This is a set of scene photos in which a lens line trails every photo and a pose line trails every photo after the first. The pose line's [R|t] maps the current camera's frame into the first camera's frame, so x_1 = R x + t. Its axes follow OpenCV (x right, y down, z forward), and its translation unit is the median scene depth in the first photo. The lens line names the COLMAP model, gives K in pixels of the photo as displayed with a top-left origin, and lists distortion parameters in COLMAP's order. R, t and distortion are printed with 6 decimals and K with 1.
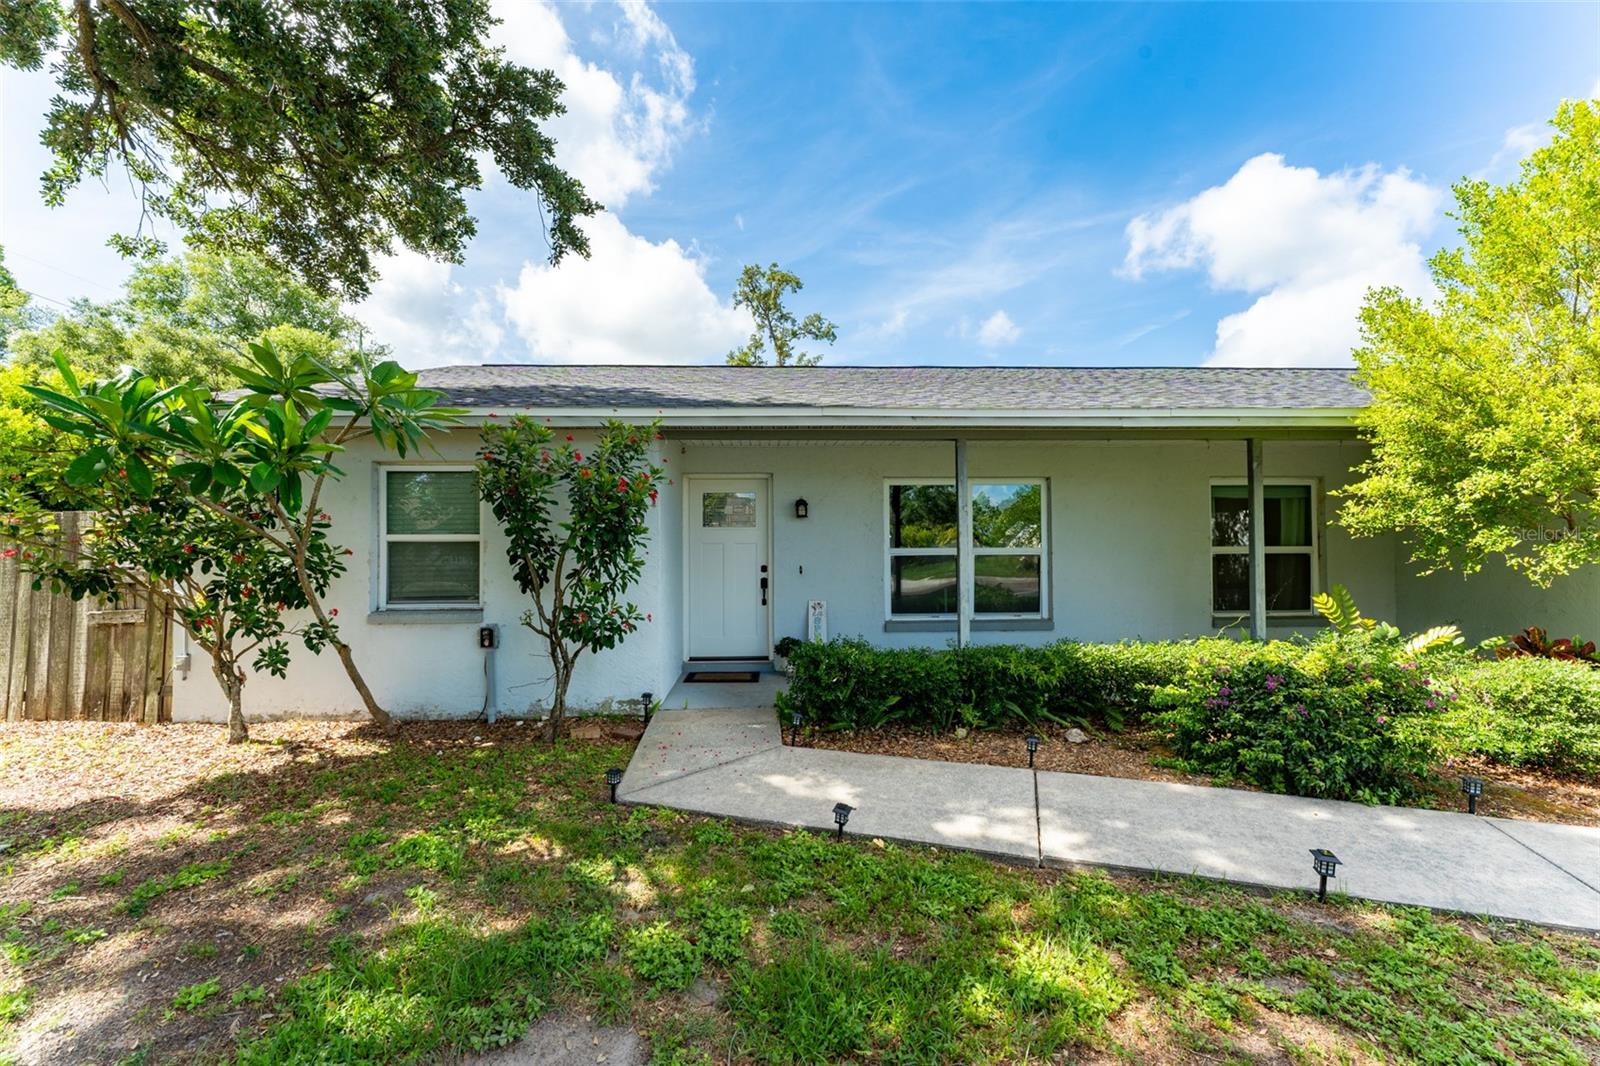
lens RADIAL K [[658.8, 0, 800.0], [0, 658.8, 533.0], [0, 0, 1]] dist [-0.000308, -0.000091]
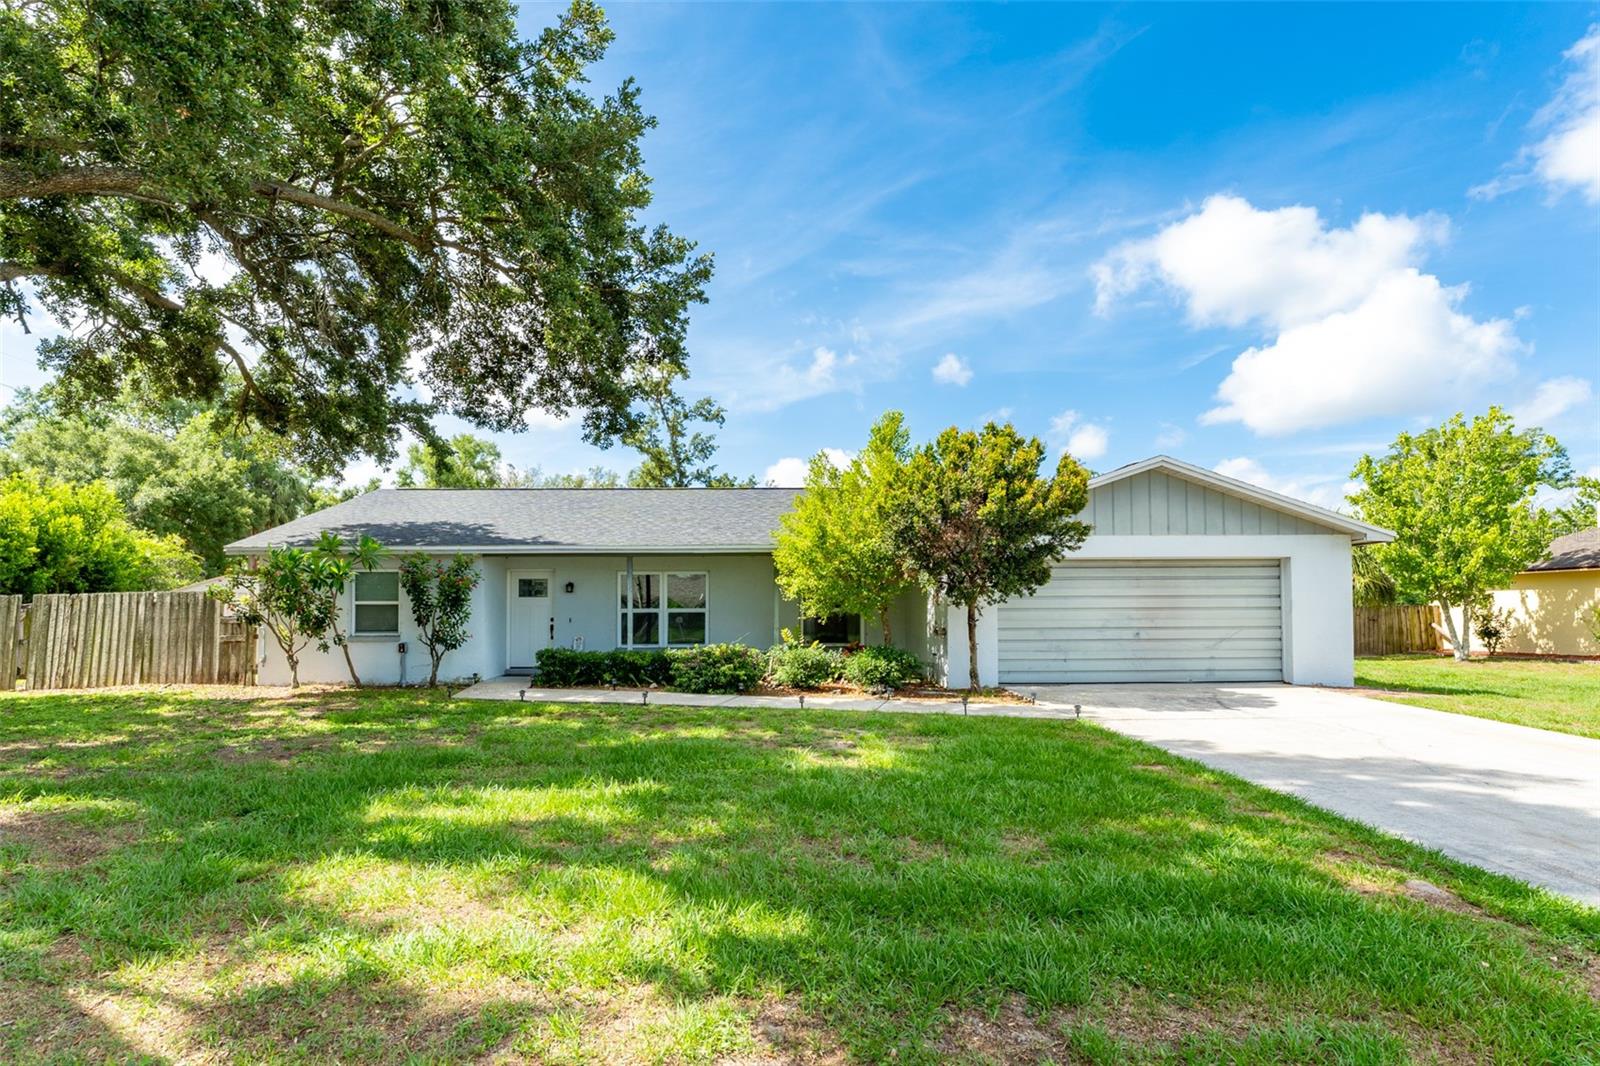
lens RADIAL K [[796.1, 0, 797.5], [0, 796.1, 577.2], [0, 0, 1]] dist [0.002633, -0.000267]
pose [[0.999526, 0.001930, 0.030725, 0.784986], [-0.001032, 0.999573, -0.029210, -0.002570], [-0.030768, 0.029164, 0.999101, -1.754061]]
